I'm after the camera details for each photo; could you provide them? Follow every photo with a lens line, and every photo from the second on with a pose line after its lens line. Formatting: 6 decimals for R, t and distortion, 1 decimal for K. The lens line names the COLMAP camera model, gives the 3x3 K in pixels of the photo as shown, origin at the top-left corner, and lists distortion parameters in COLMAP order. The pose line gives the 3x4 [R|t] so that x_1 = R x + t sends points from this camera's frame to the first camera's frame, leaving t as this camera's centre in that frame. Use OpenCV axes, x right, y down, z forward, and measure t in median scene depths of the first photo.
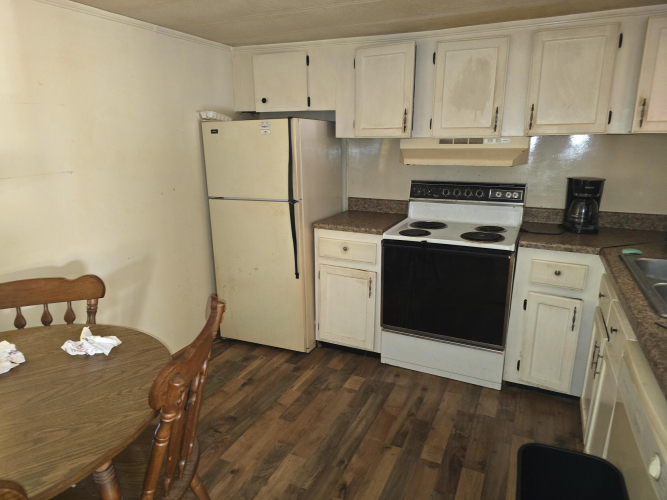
lens RADIAL K [[449.2, 0, 336.0], [0, 449.2, 260.8], [0, 0, 1]] dist [0.055707, -0.053923]
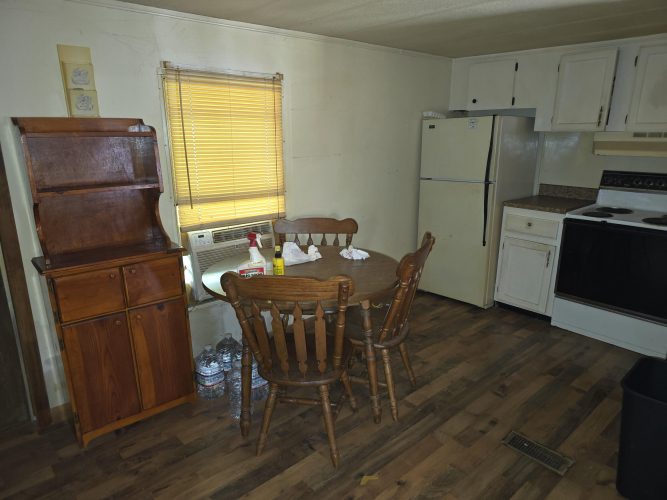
lens RADIAL K [[449.2, 0, 336.0], [0, 449.2, 260.8], [0, 0, 1]] dist [0.055707, -0.053923]
pose [[0.914598, 0.115567, -0.387499, 0.028399], [-0.110935, 0.993233, 0.034387, 0.085192], [0.388851, 0.011537, 0.921229, -0.310446]]
